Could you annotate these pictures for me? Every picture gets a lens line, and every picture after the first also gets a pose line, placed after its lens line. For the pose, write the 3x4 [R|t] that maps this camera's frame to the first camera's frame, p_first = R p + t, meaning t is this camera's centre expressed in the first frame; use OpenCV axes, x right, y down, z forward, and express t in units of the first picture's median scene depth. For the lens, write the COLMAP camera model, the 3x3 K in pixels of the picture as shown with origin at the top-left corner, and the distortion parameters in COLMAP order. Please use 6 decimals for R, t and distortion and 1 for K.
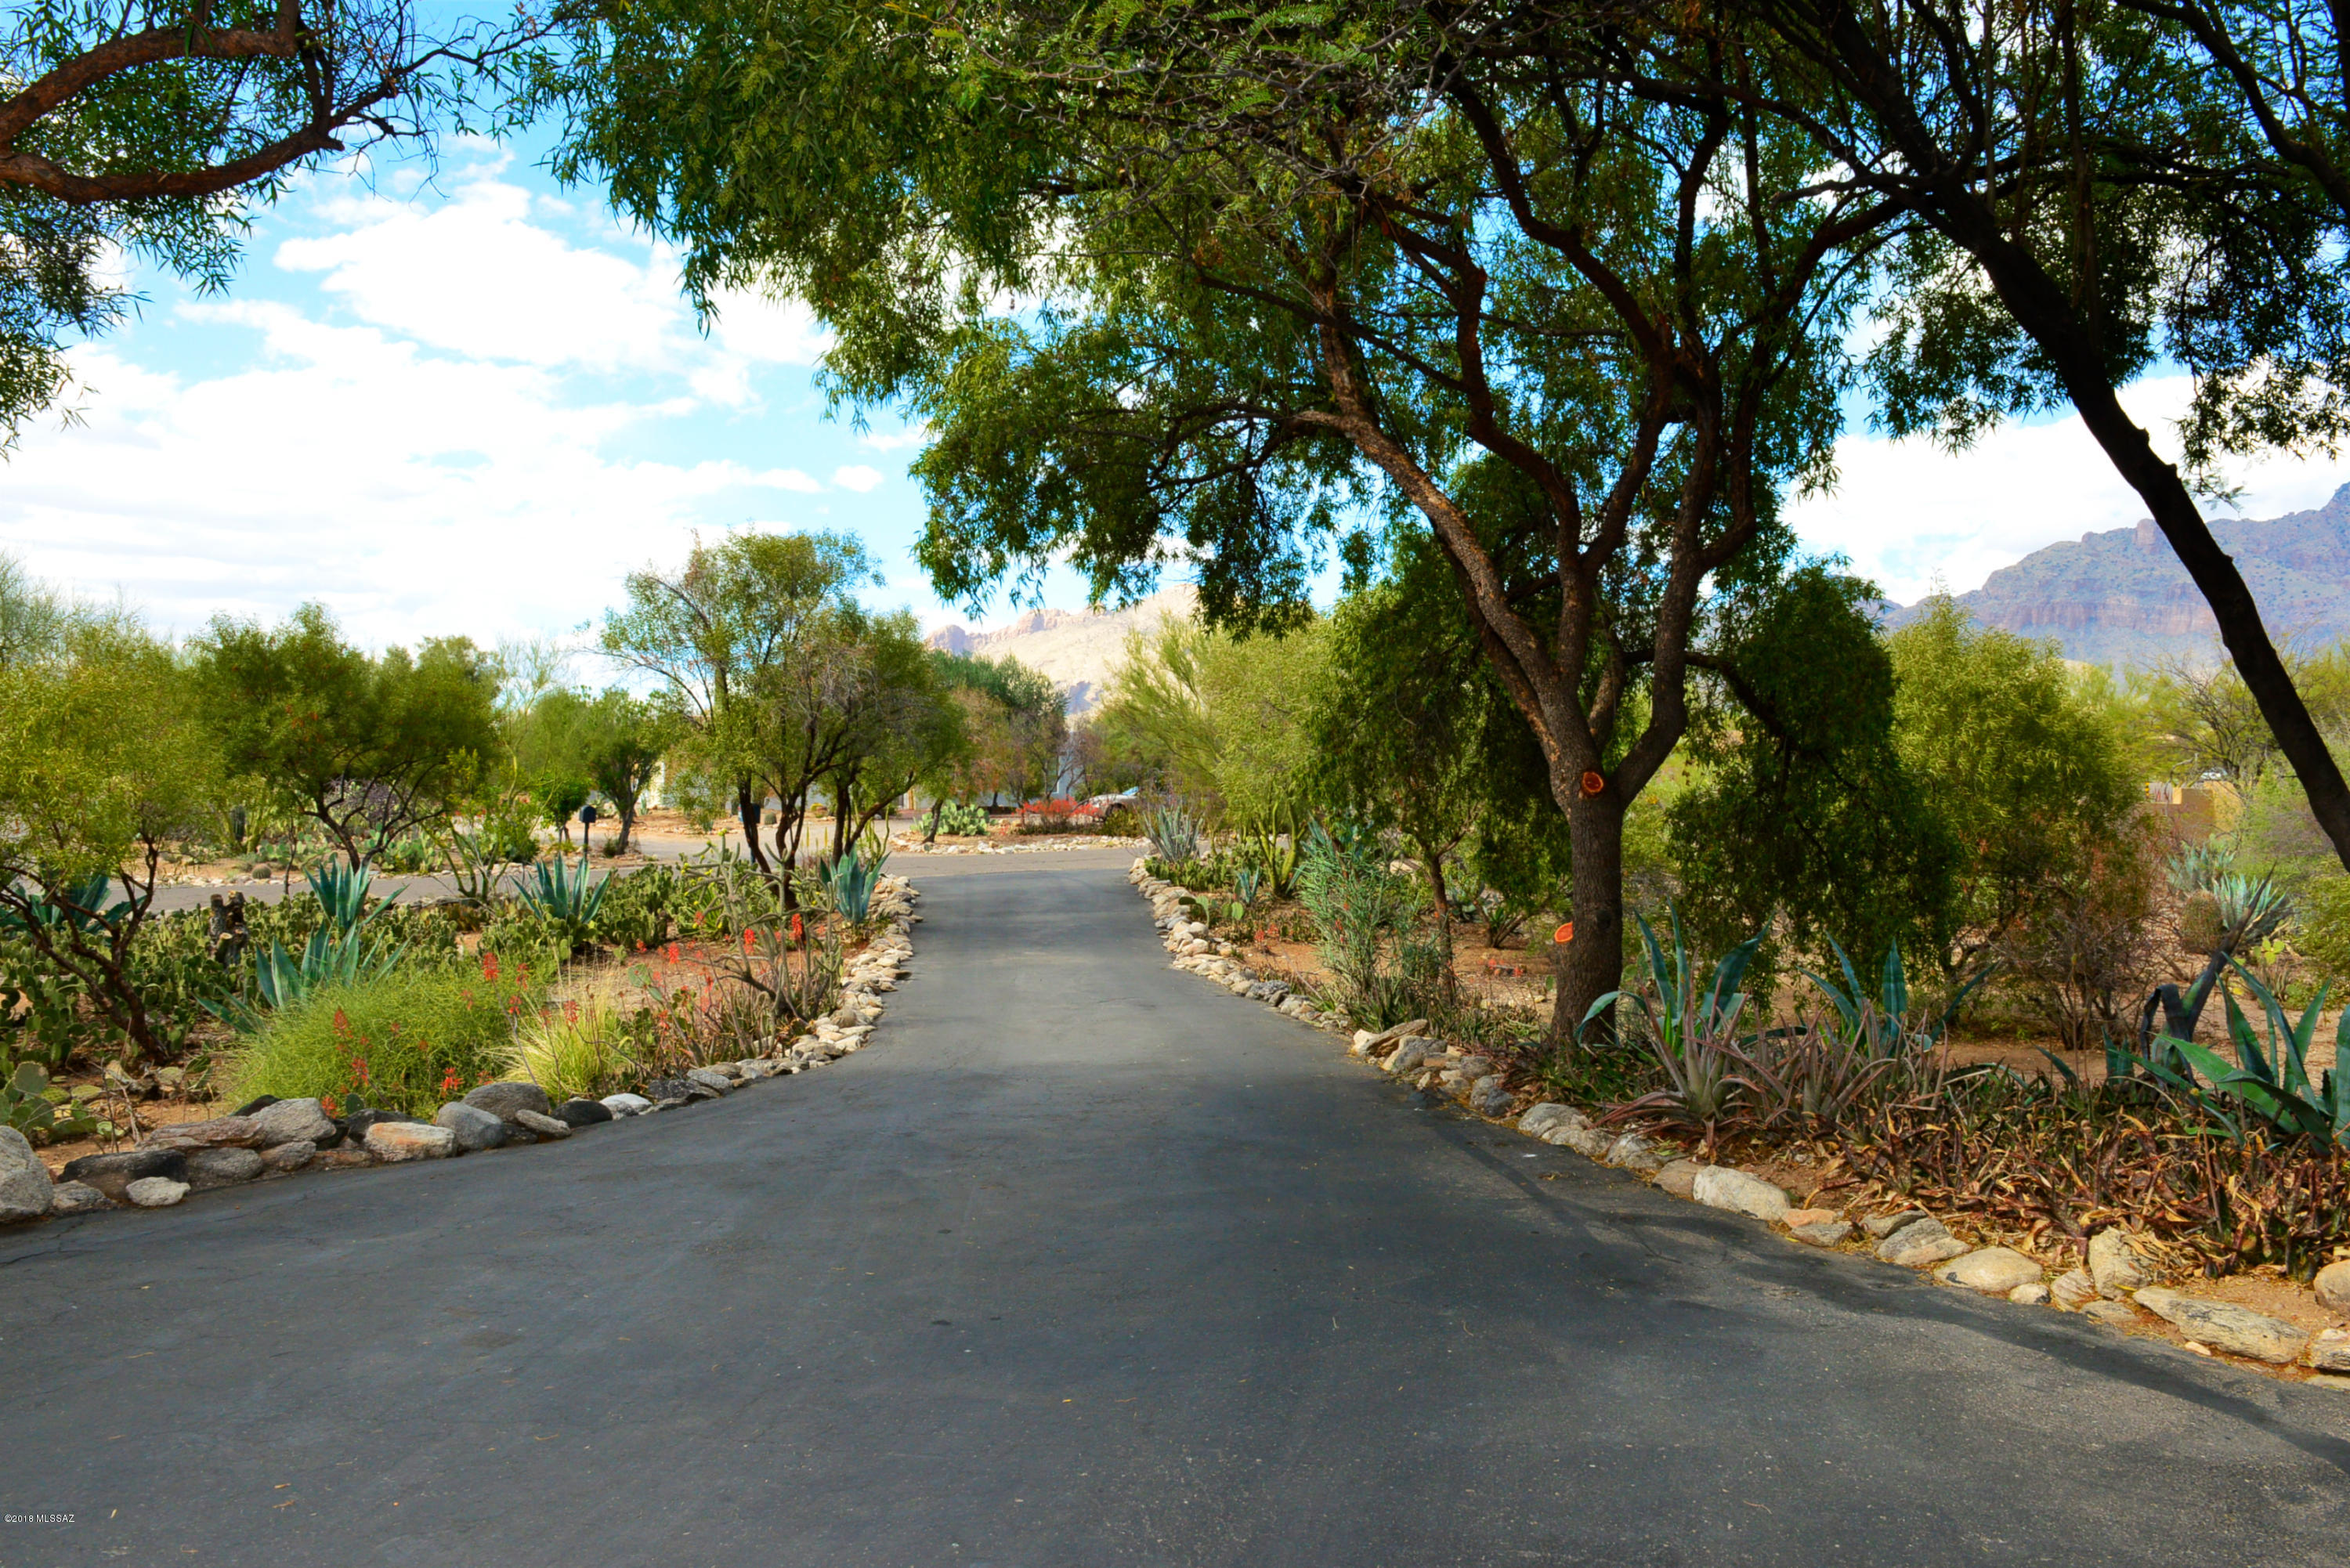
lens RADIAL K [[1600.7, 0, 1176.7], [0, 1600.7, 780.4], [0, 0, 1]] dist [-0.015866, -0.006426]
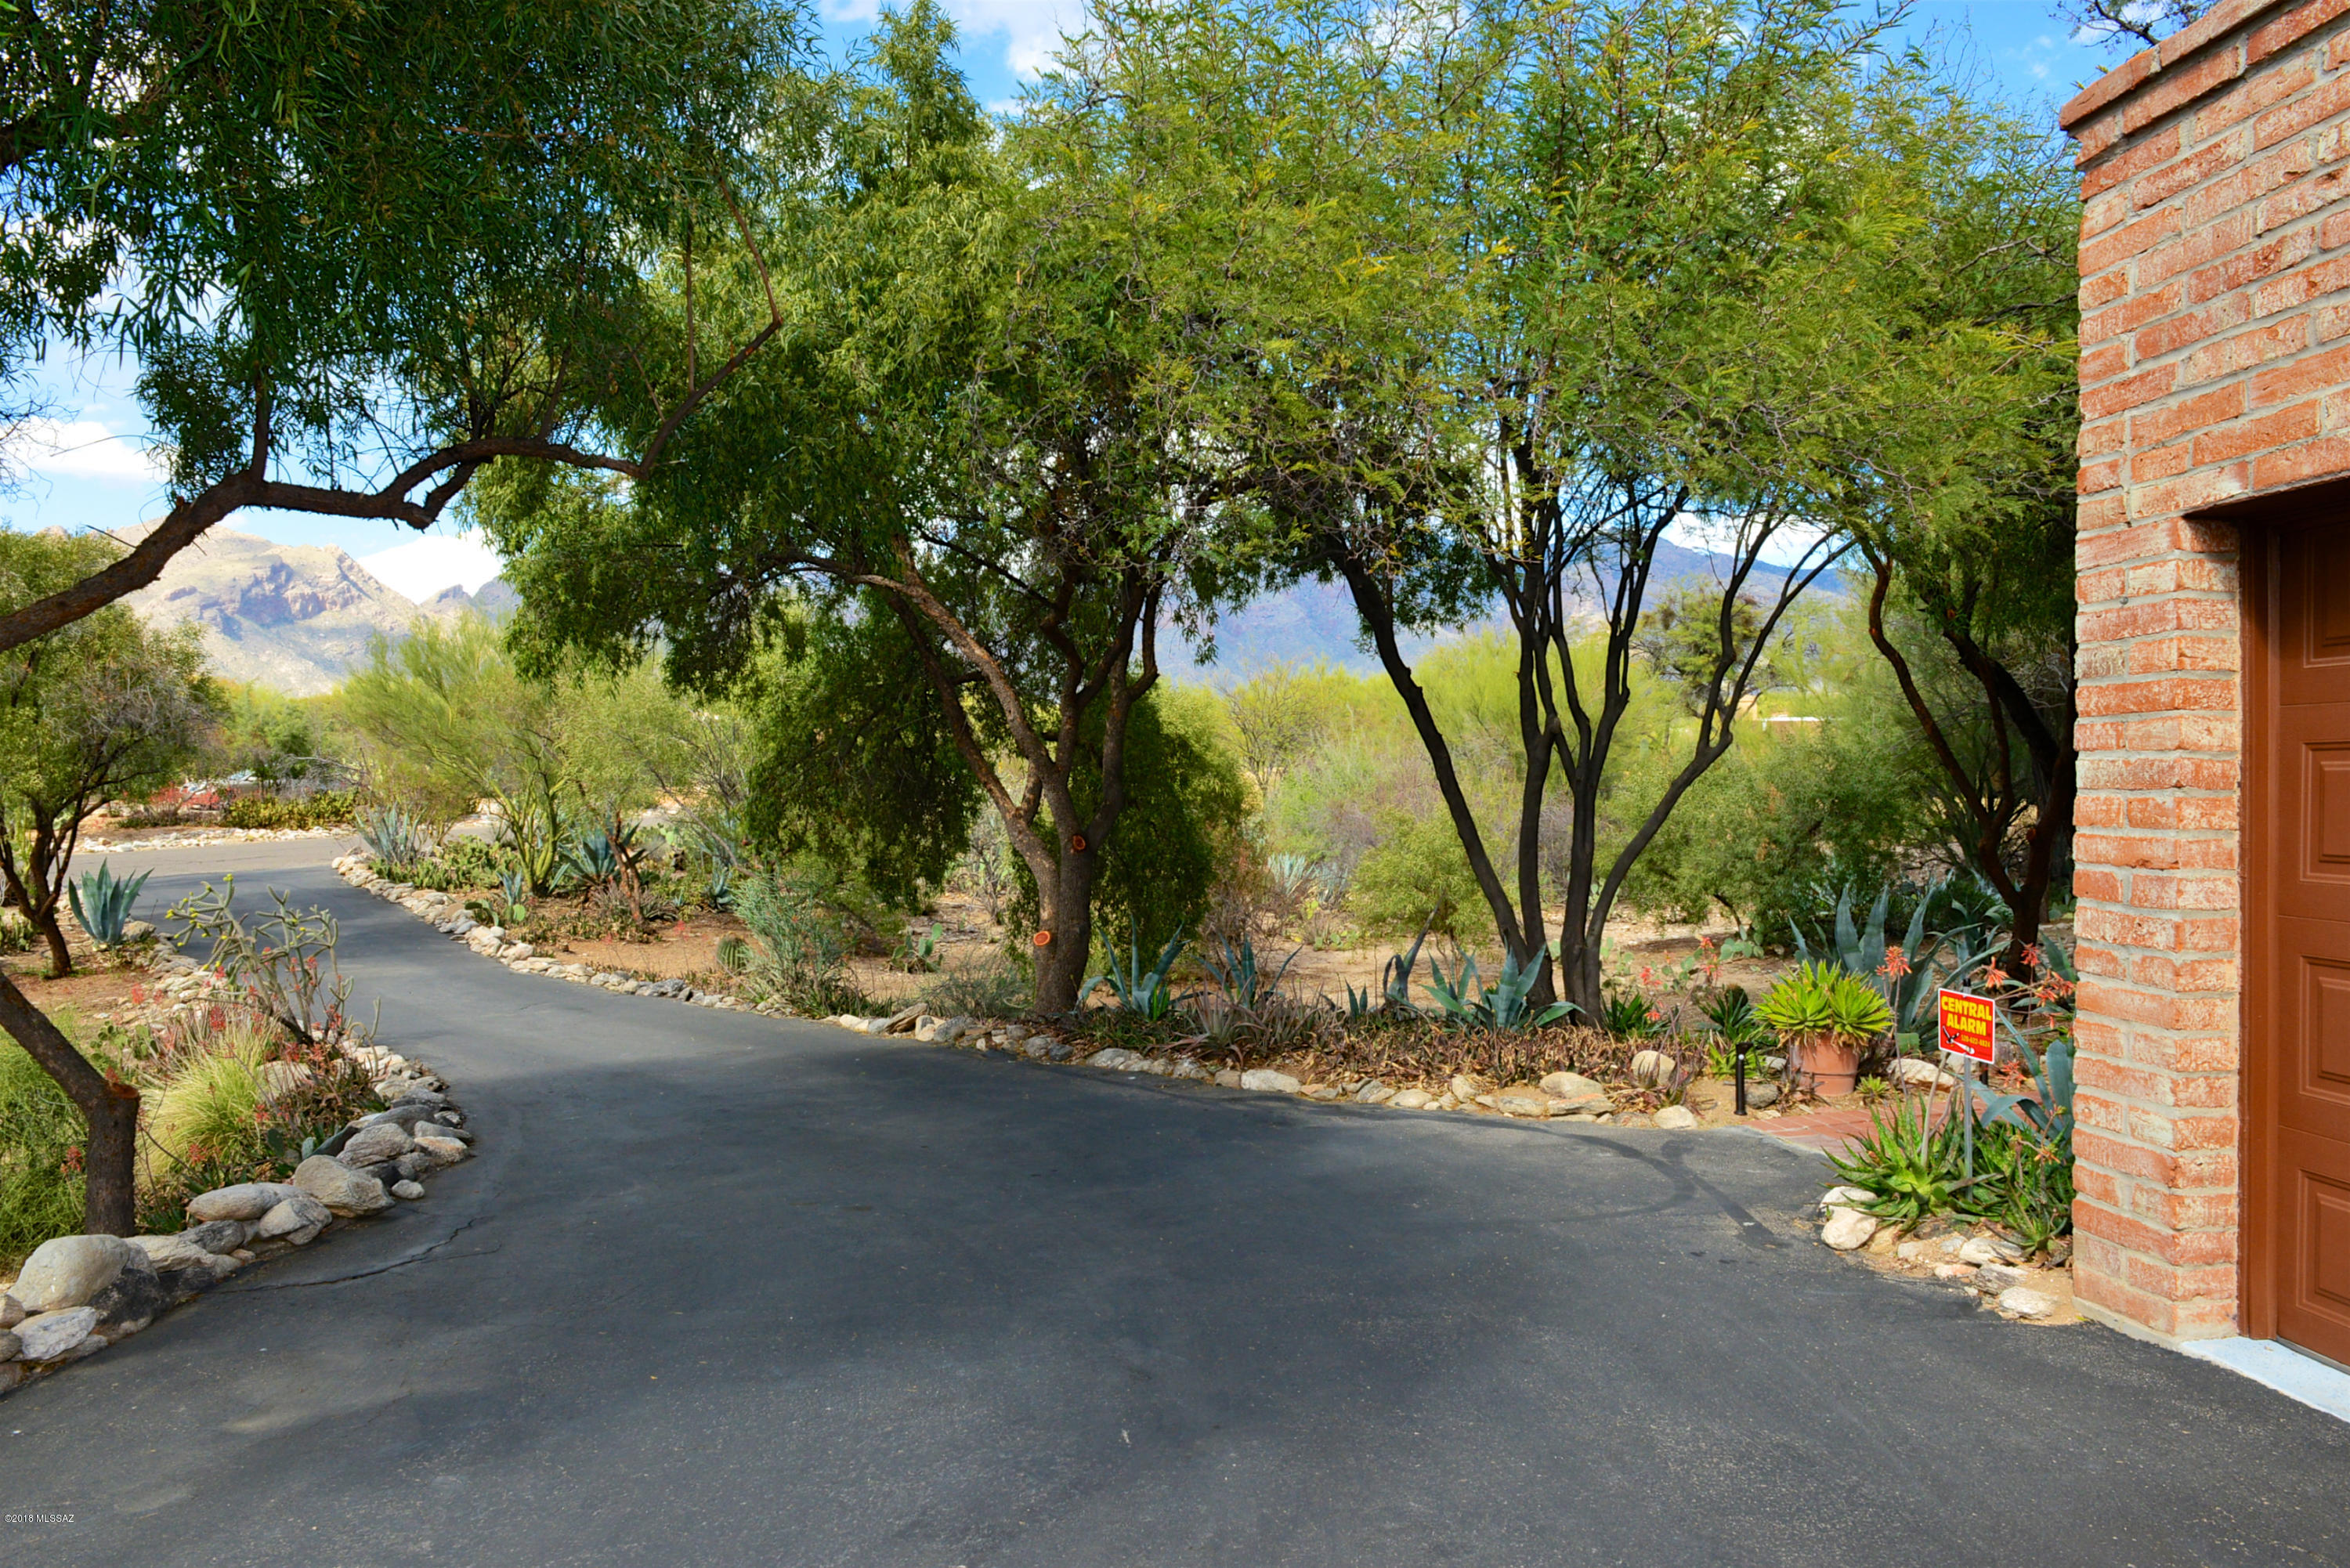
lens RADIAL K [[1600.7, 0, 1169.8], [0, 1600.7, 782.0], [0, 0, 1]] dist [-0.015866, -0.006426]
pose [[0.843267, -0.002640, 0.537489, -0.323863], [-0.009447, 0.999761, 0.019732, -0.057678], [-0.537412, -0.021717, 0.843040, -0.228037]]
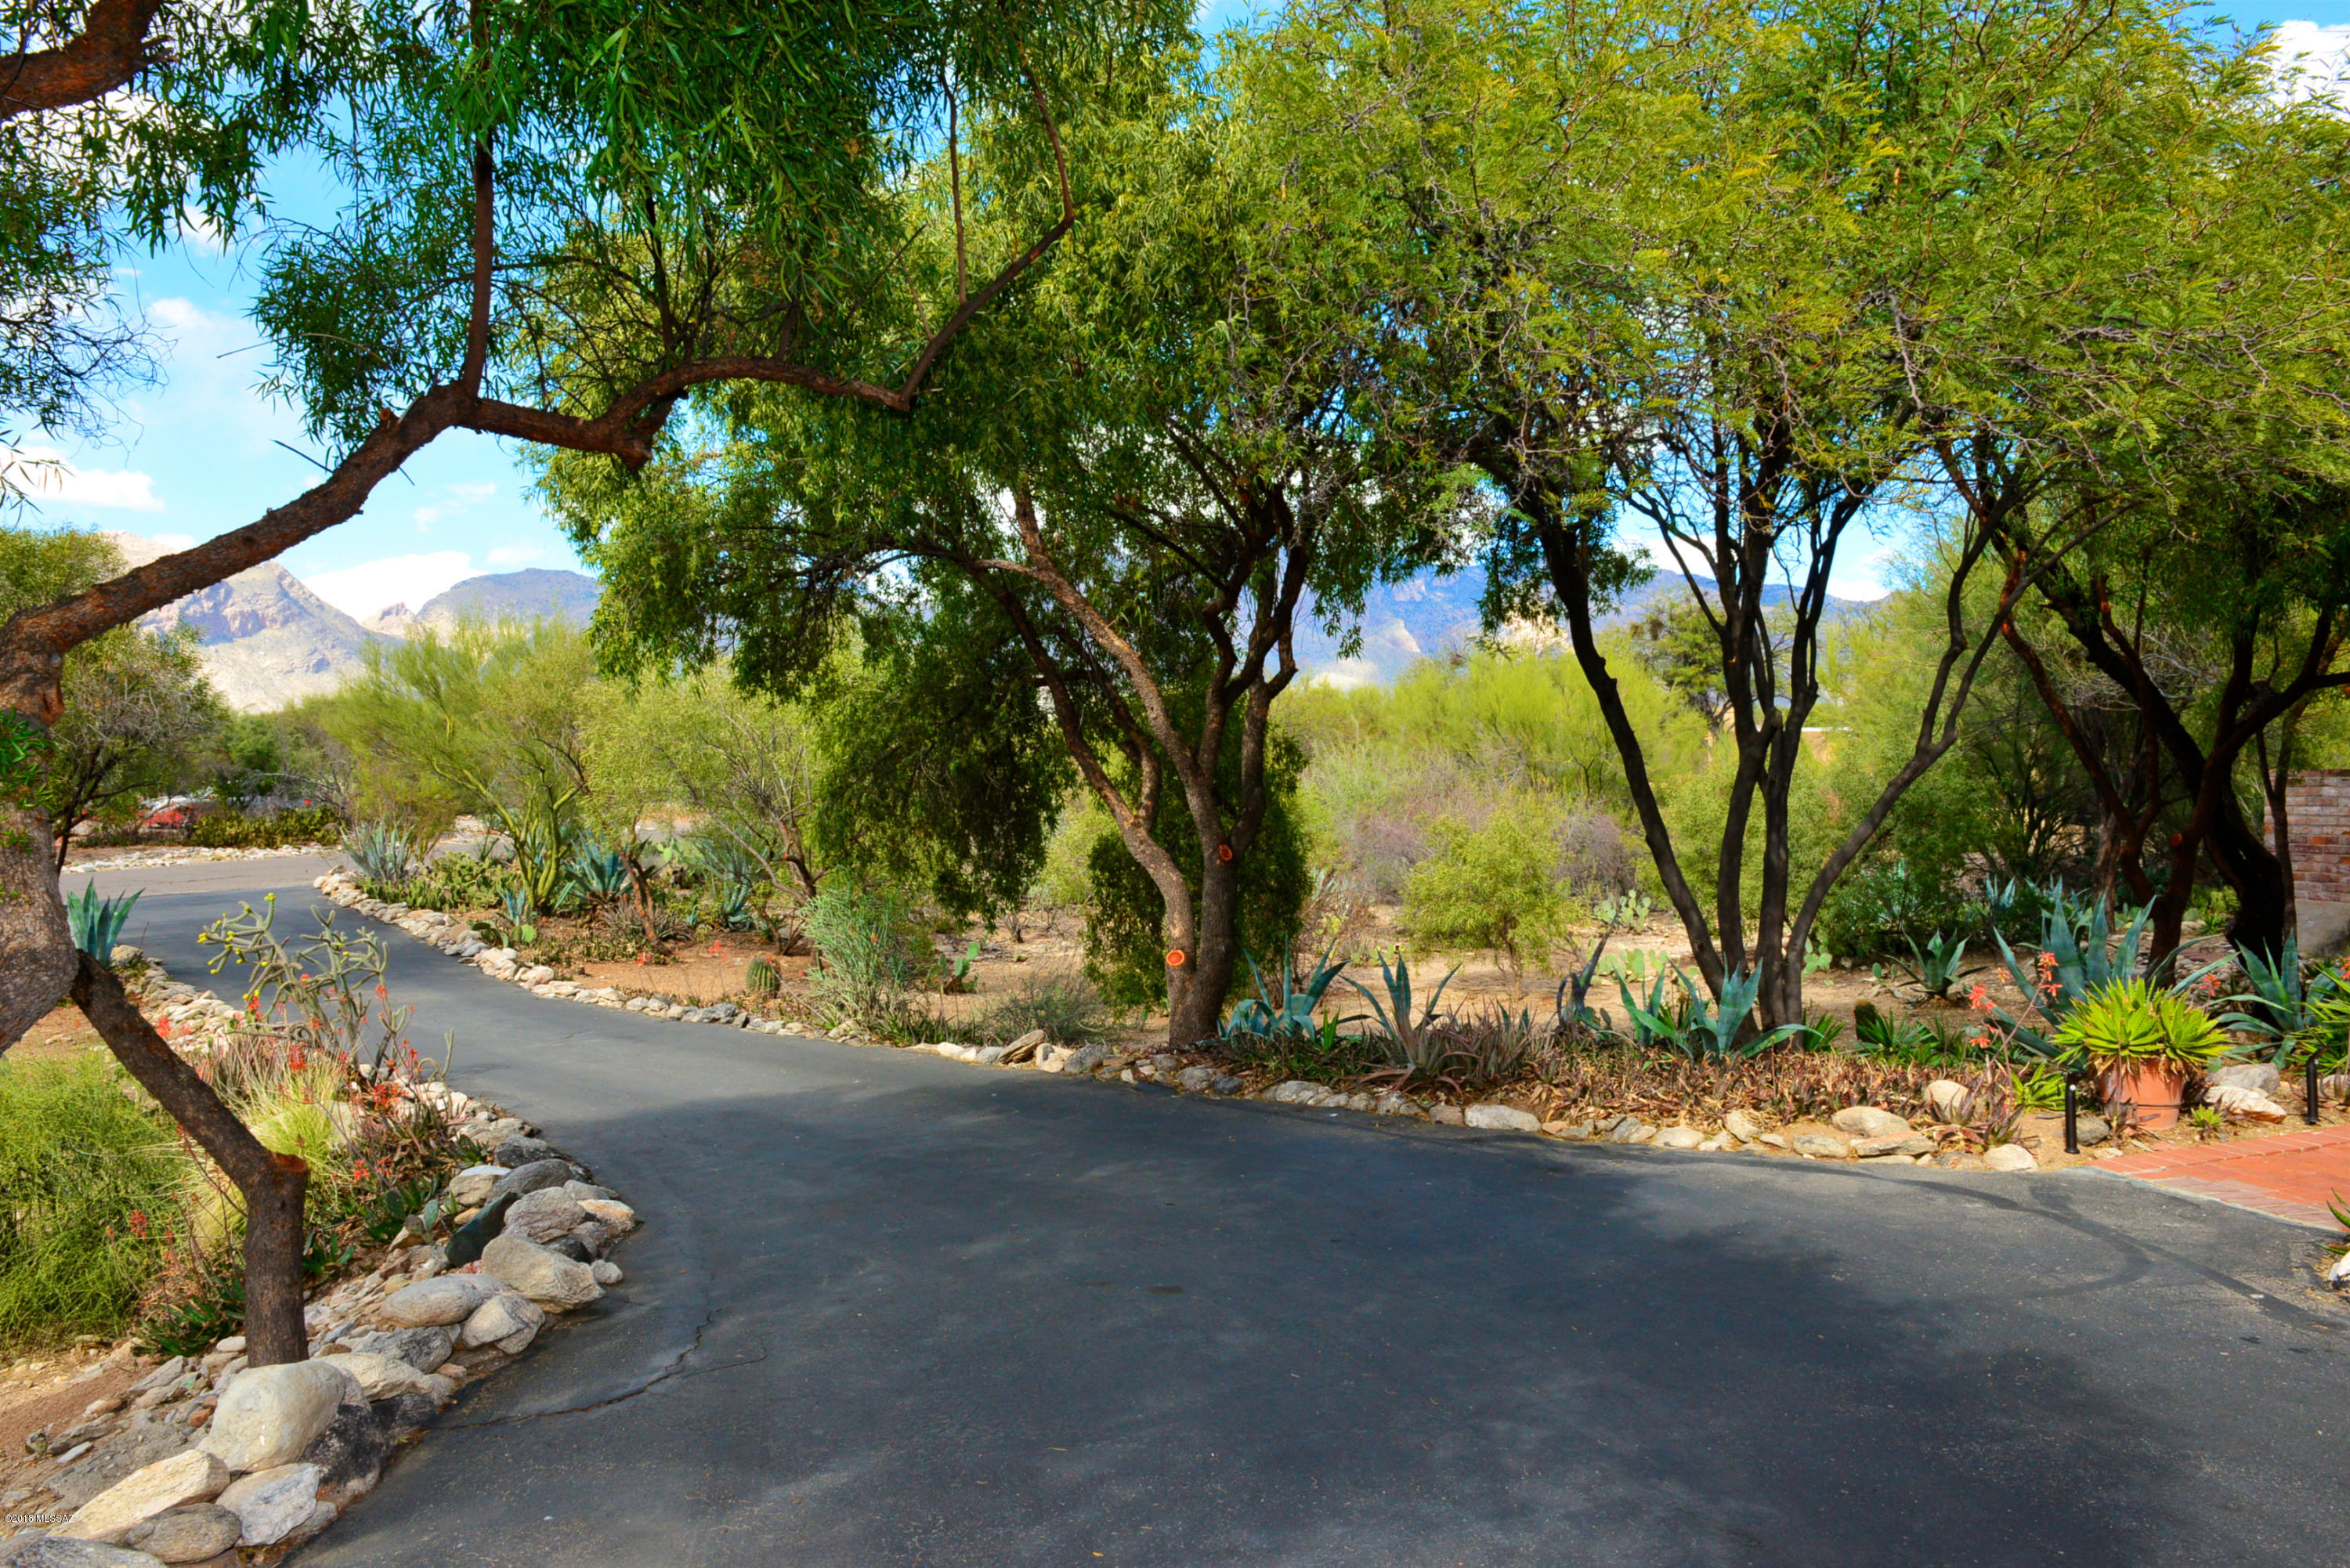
lens RADIAL K [[1600.7, 0, 1159.3], [0, 1600.7, 783.6], [0, 0, 1]] dist [-0.015866, -0.006426]
pose [[0.829472, -0.001669, 0.558546, -0.373898], [-0.005215, 0.999929, 0.010731, -0.048220], [-0.558524, -0.011814, 0.829404, -0.086668]]
